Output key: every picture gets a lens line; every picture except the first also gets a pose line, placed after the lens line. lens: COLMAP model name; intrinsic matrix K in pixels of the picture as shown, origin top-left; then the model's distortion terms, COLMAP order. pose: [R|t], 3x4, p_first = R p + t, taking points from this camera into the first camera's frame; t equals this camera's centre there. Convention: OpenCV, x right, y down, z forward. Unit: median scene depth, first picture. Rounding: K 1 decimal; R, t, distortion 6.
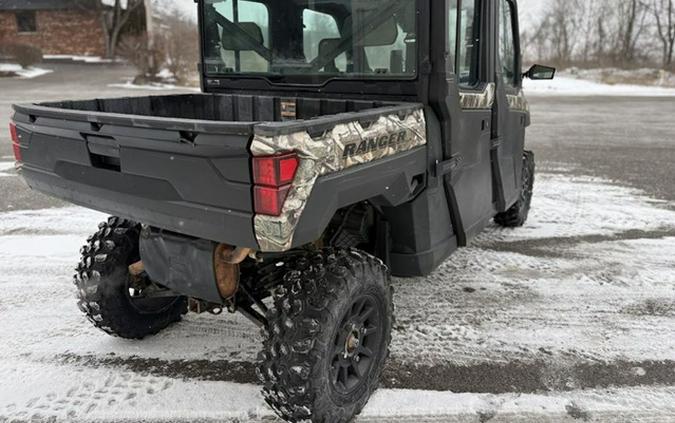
lens RADIAL K [[474.1, 0, 346.0], [0, 474.1, 201.0], [0, 0, 1]] dist [0.004349, 0.000604]
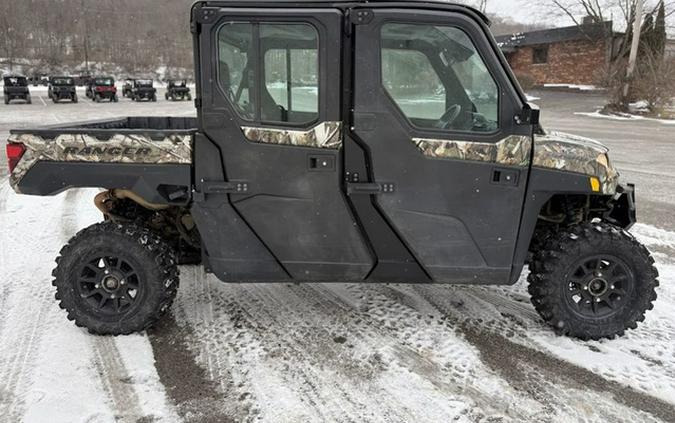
lens RADIAL K [[482.8, 0, 347.6], [0, 482.8, 211.6], [0, 0, 1]] dist [0.048110, -0.080939]
pose [[0.529756, 0.207790, -0.822303, 1.207436], [-0.239436, 0.966729, 0.090033, -0.176371], [0.813652, 0.149193, 0.561883, 0.535851]]
